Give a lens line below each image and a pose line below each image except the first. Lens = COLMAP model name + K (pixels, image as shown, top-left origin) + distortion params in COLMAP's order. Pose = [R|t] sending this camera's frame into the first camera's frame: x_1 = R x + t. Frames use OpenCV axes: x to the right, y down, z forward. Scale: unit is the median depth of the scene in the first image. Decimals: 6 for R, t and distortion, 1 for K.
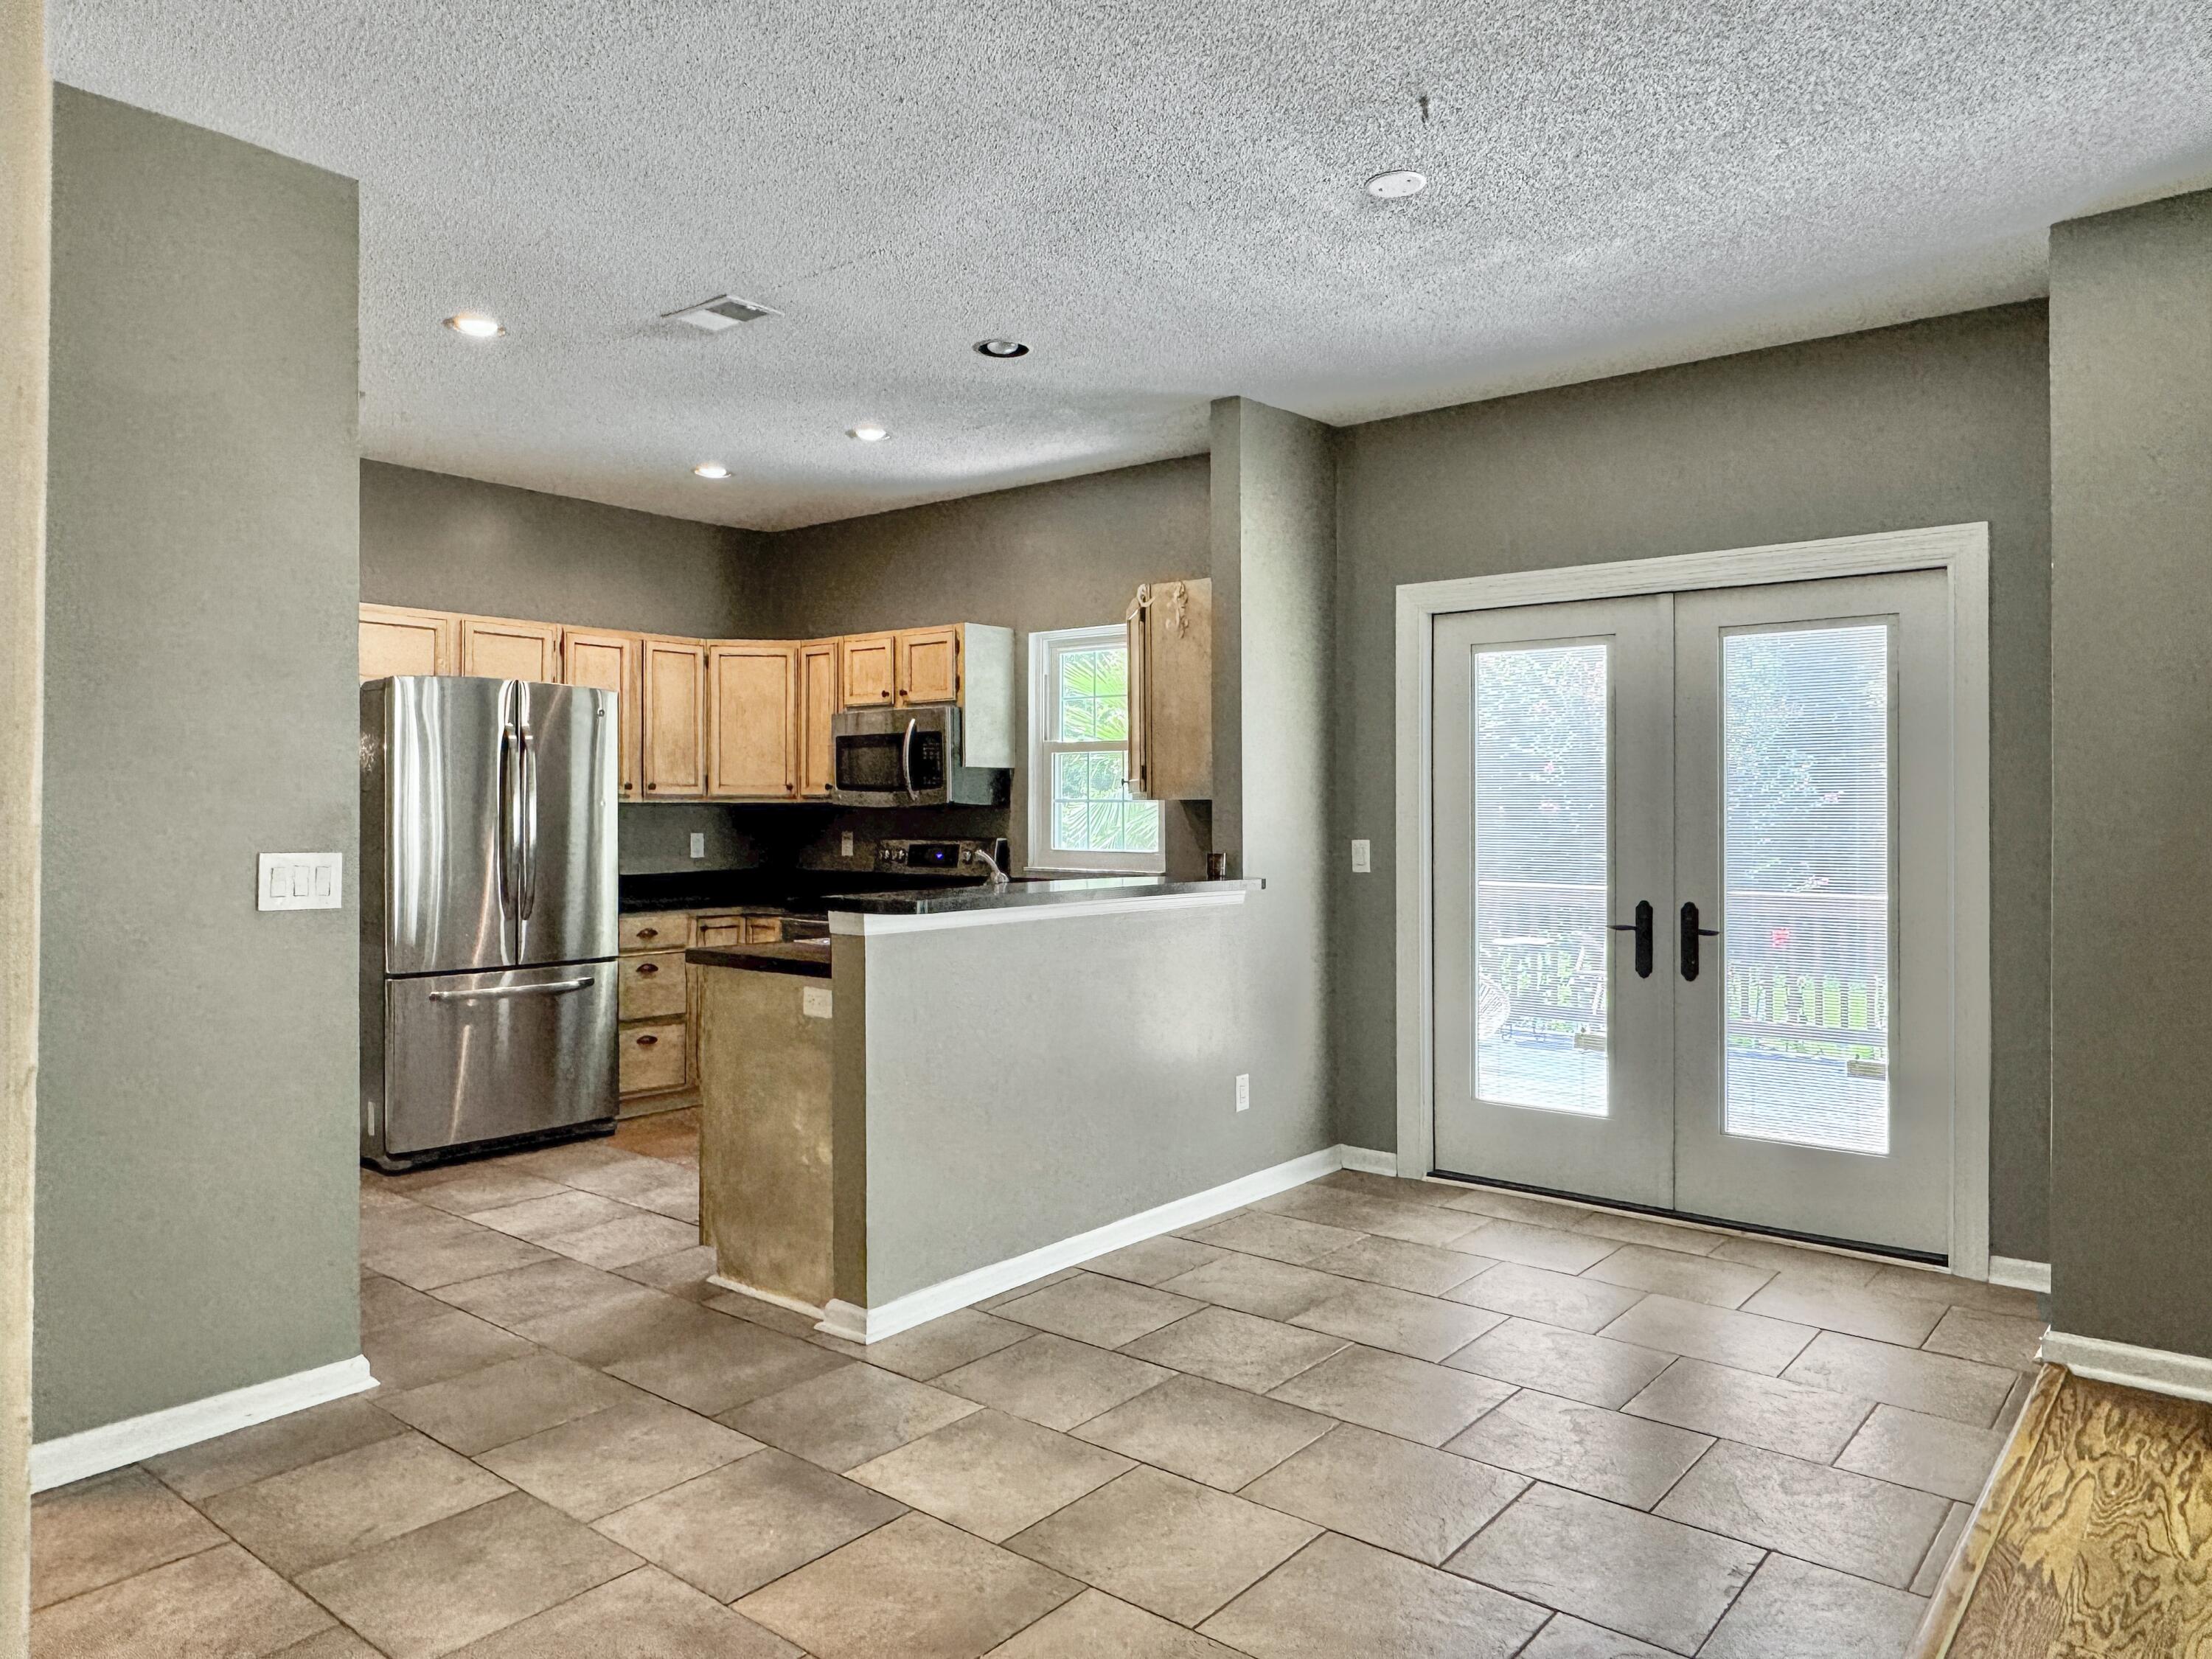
lens RADIAL K [[1473.9, 0, 1091.3], [0, 1473.9, 809.1], [0, 0, 1]] dist [0.001709, 0.000321]
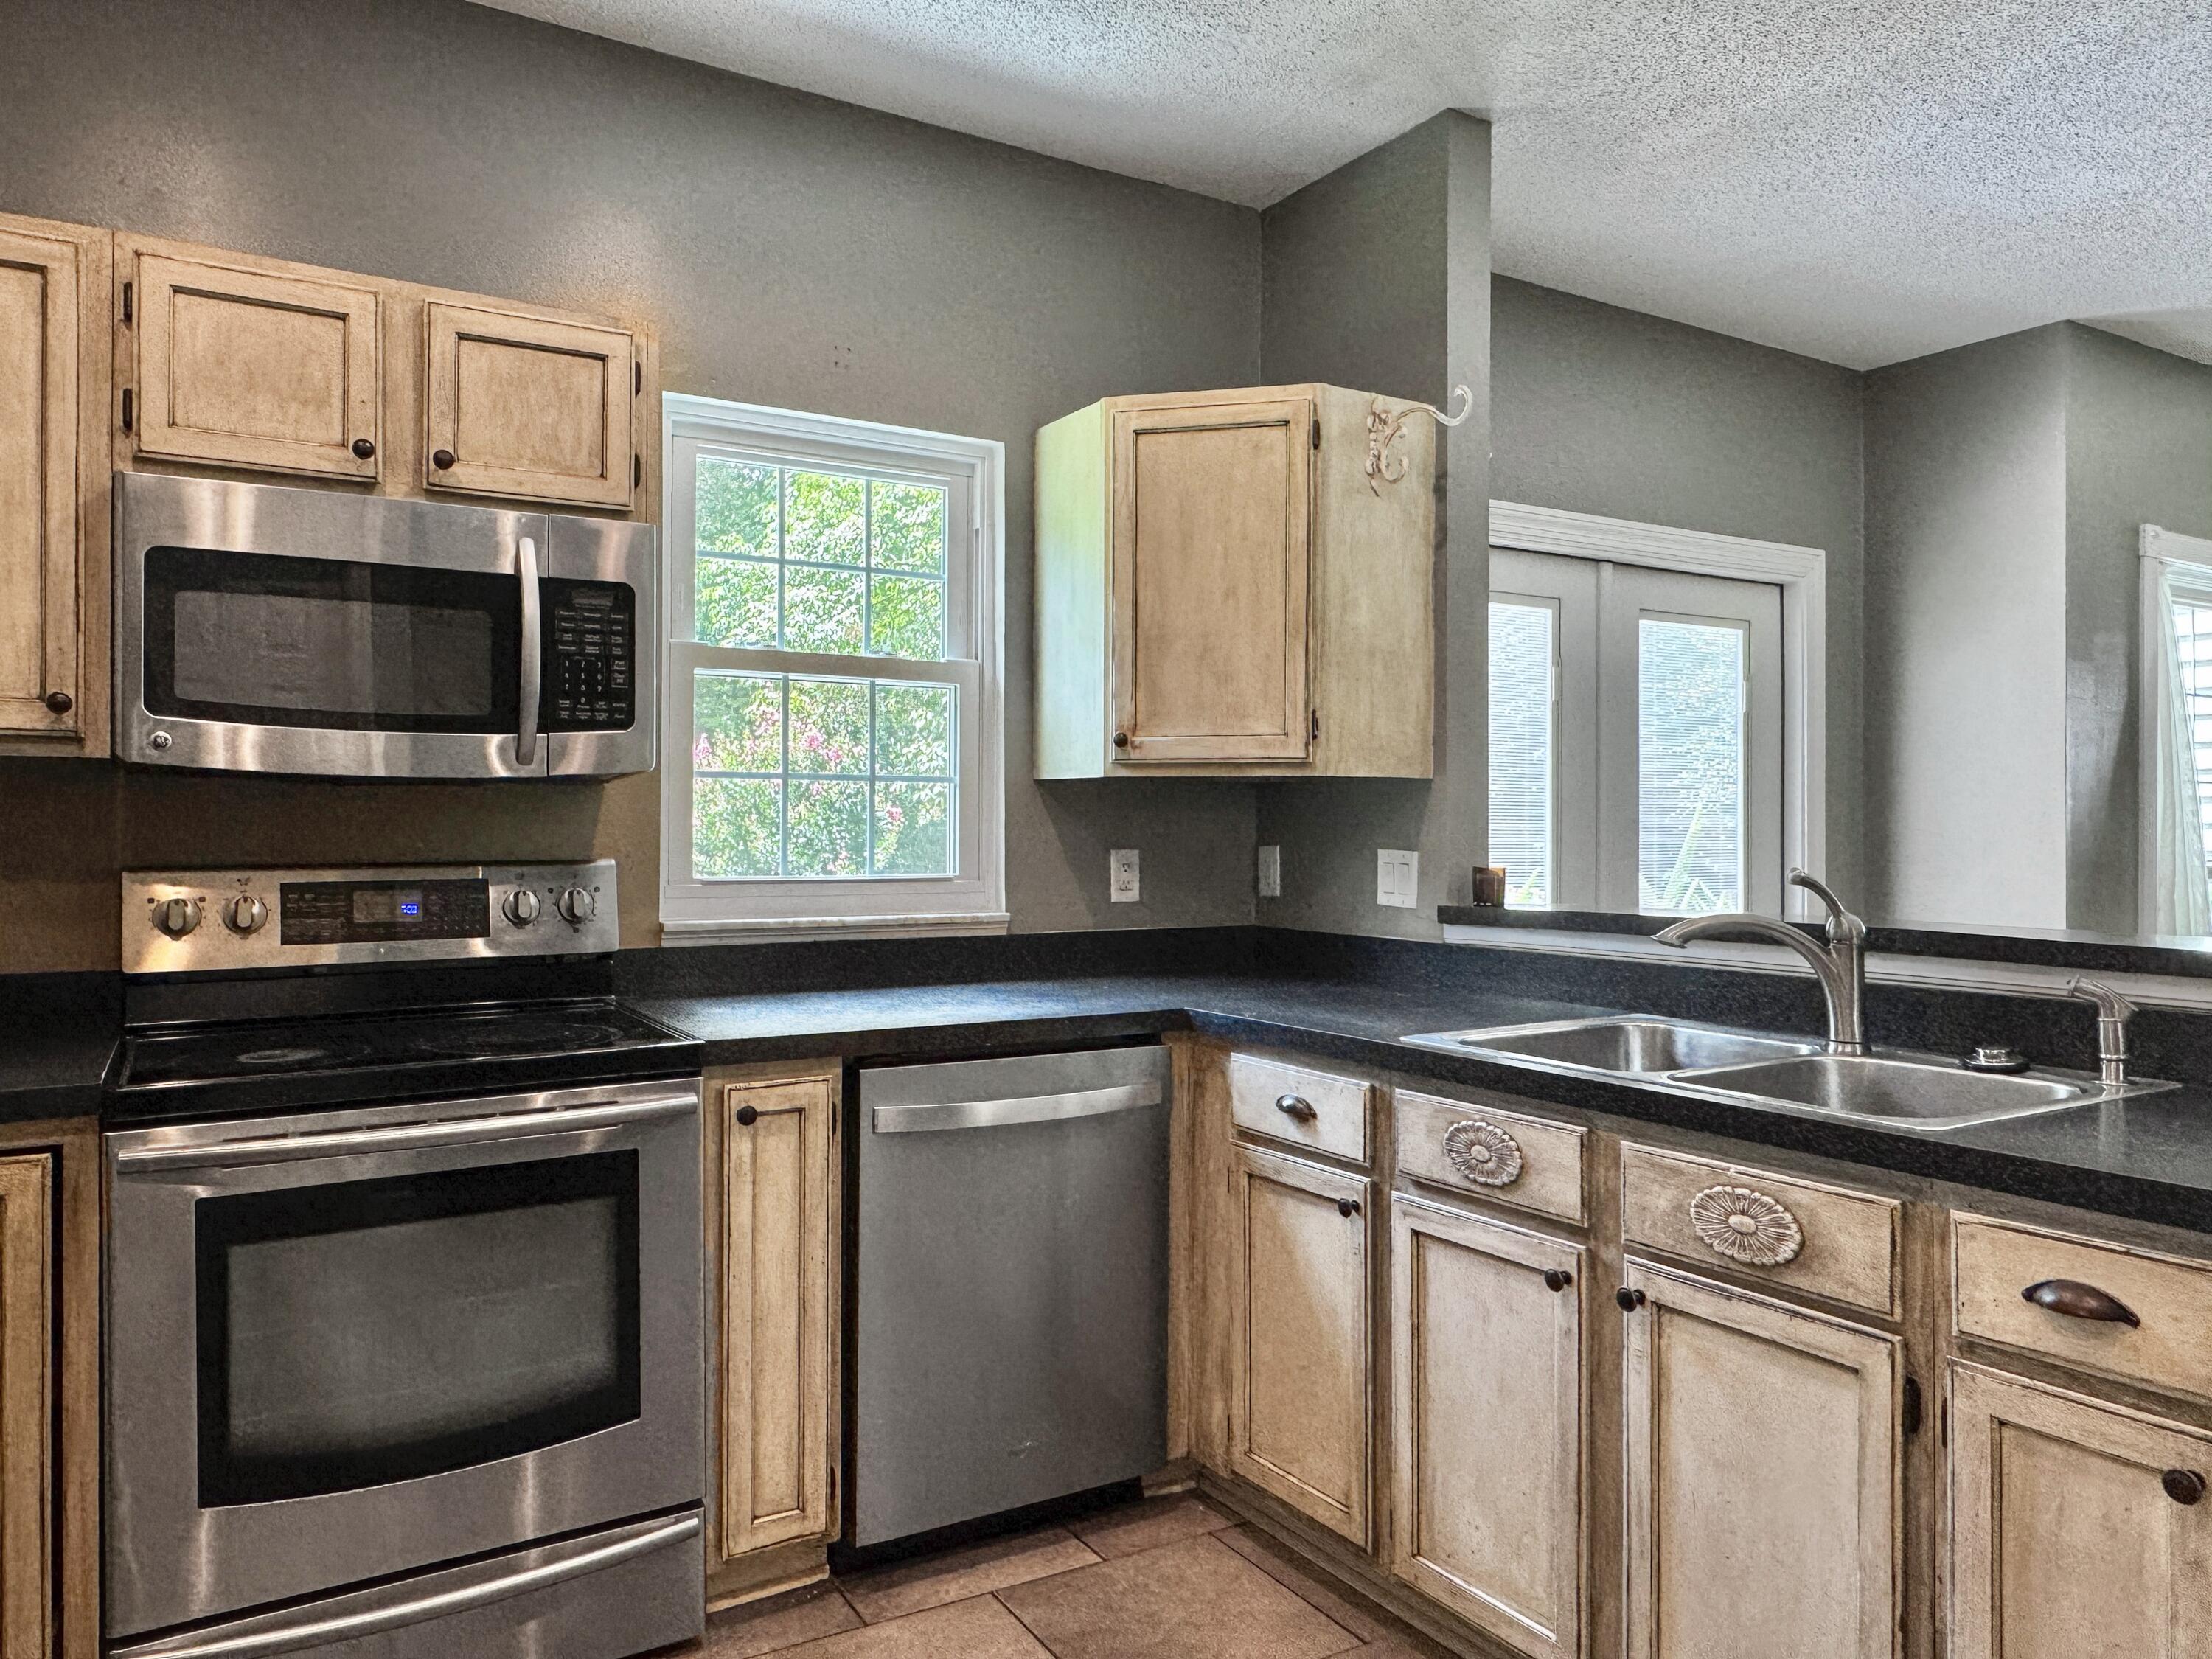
lens RADIAL K [[1502.9, 0, 1100.7], [0, 1502.9, 825.4], [0, 0, 1]] dist [-0.002292, 0.005521]
pose [[0.332386, -0.000052, 0.943143, -0.490421], [-0.003519, 0.999993, 0.001296, 0.011246], [-0.943137, -0.003749, 0.332384, 0.847134]]
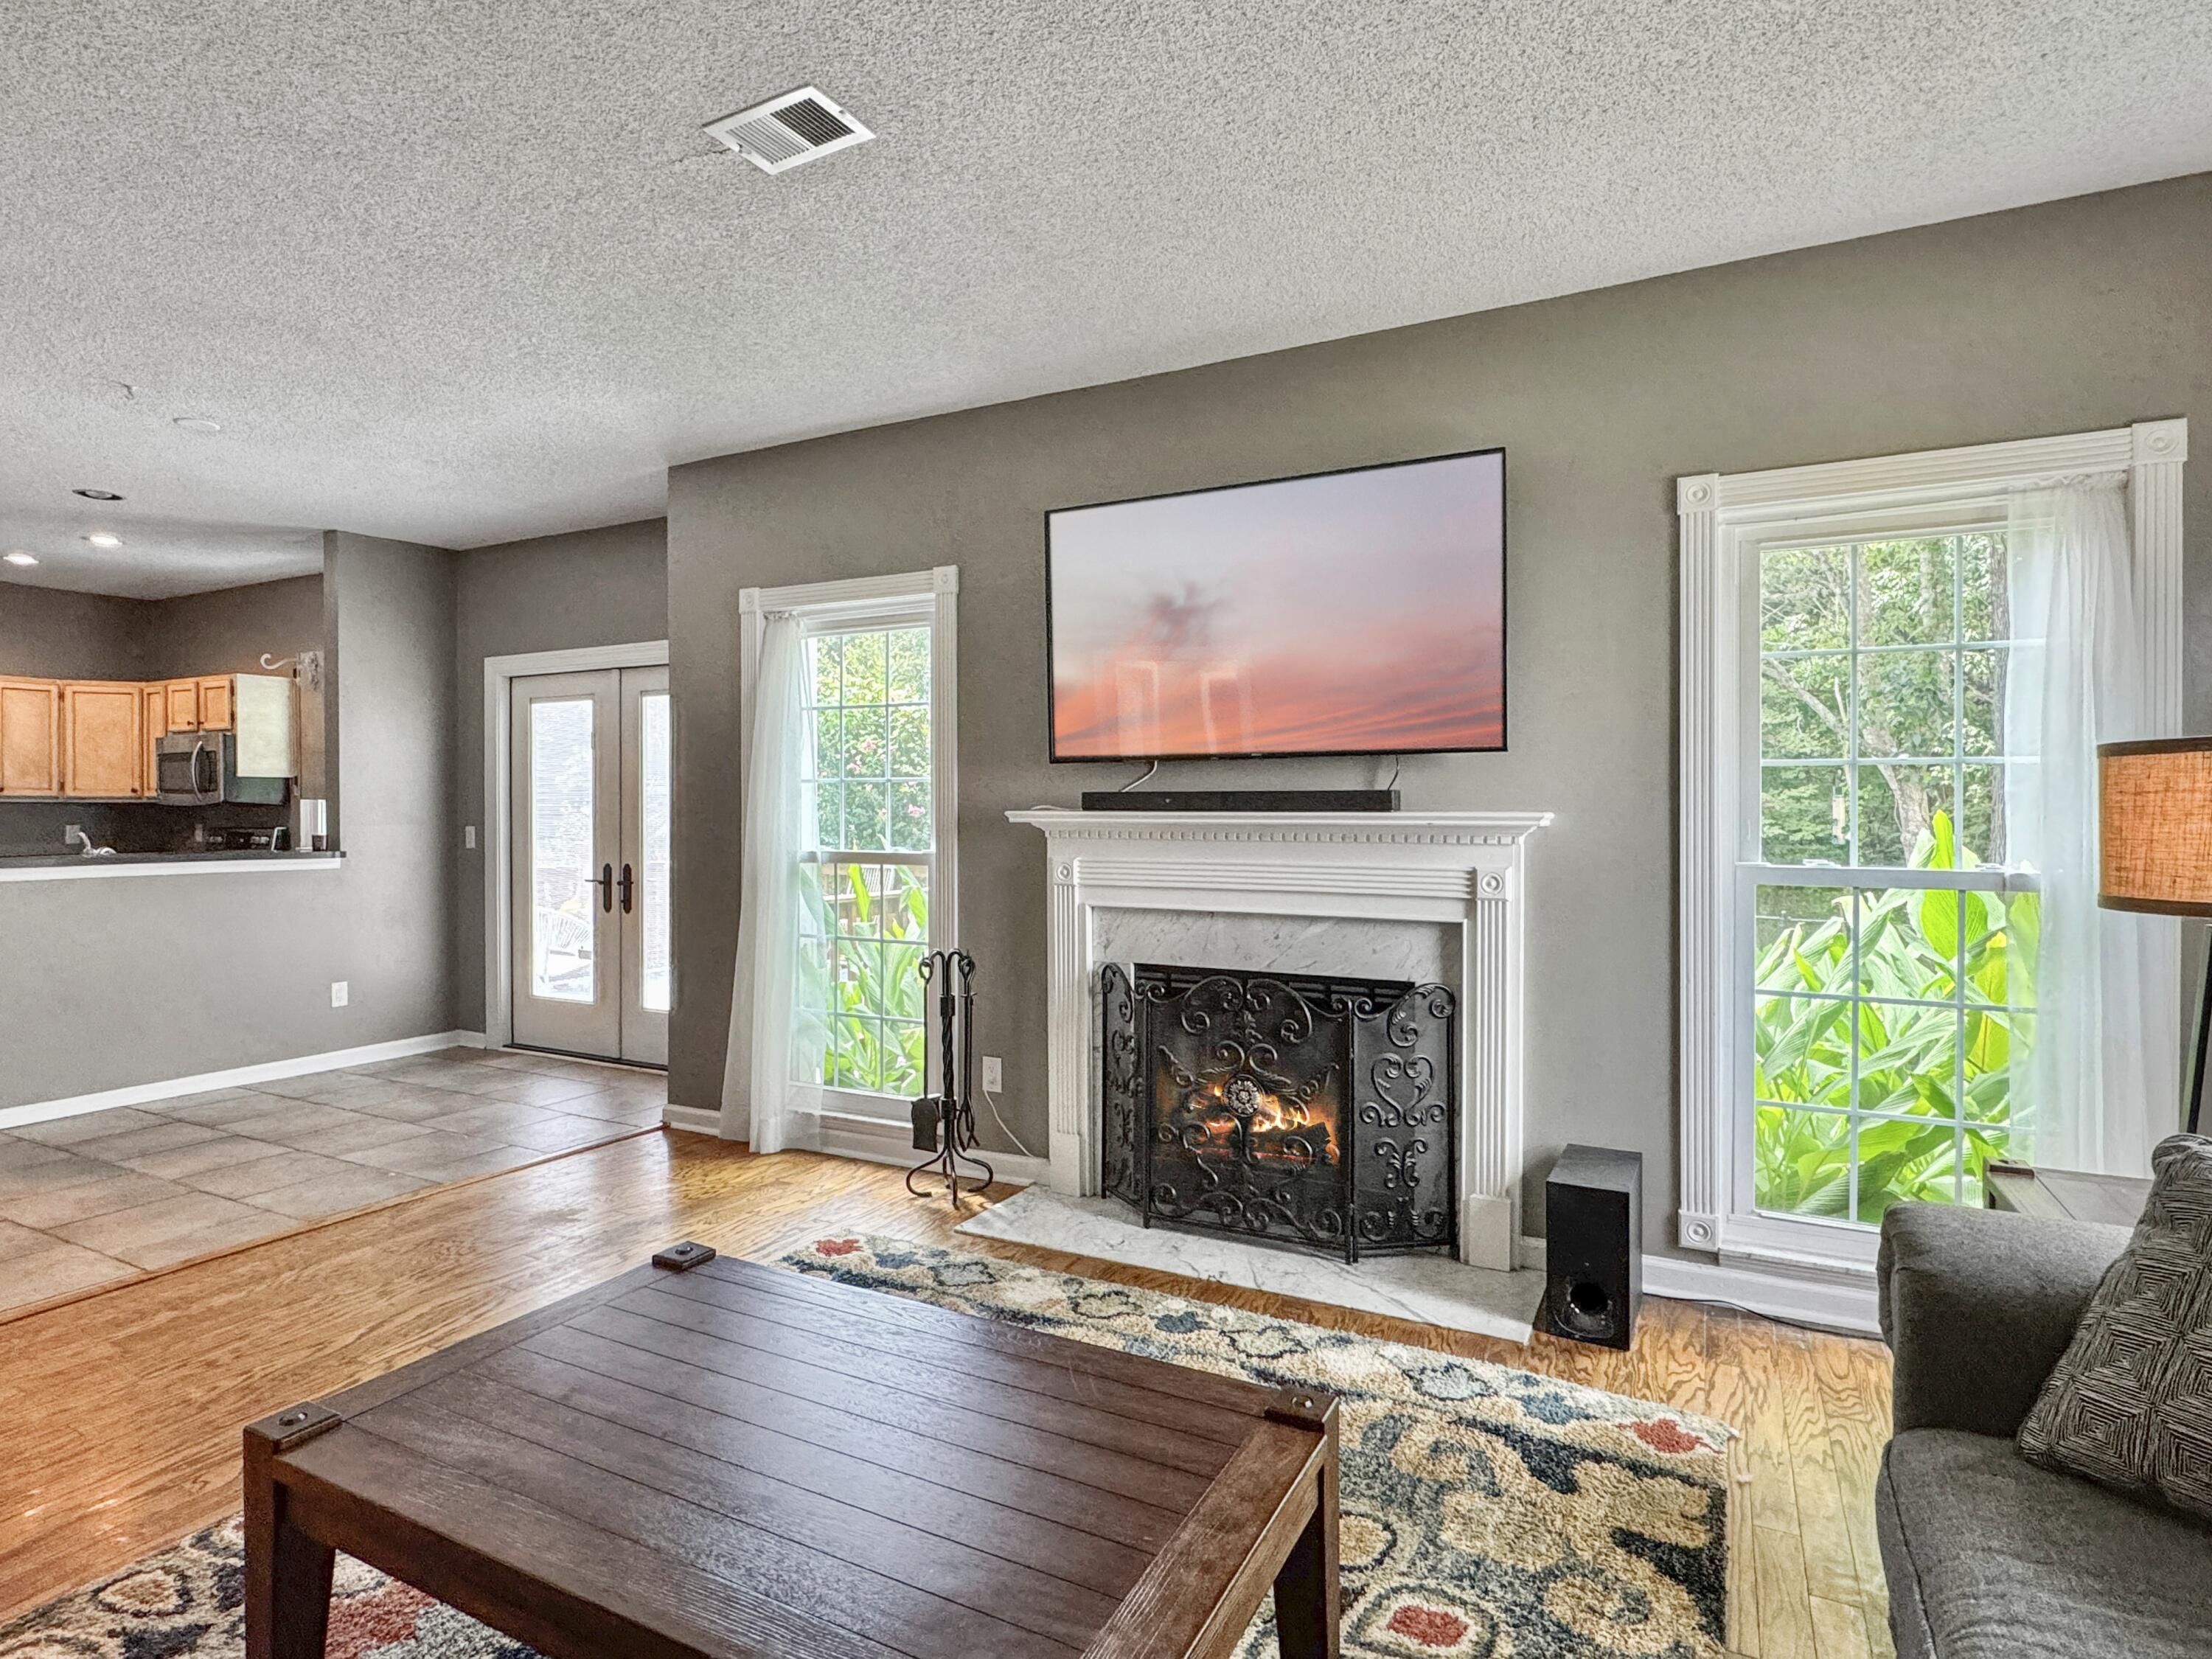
lens RADIAL K [[1172.2, 0, 1104.7], [0, 1172.2, 810.8], [0, 0, 1]] dist [-0.001968, -0.000833]
pose [[0.978645, -0.001787, 0.205550, 0.558281], [0.001391, 0.999997, 0.002071, 0.003578], [-0.205553, -0.001740, 0.978644, -0.294915]]
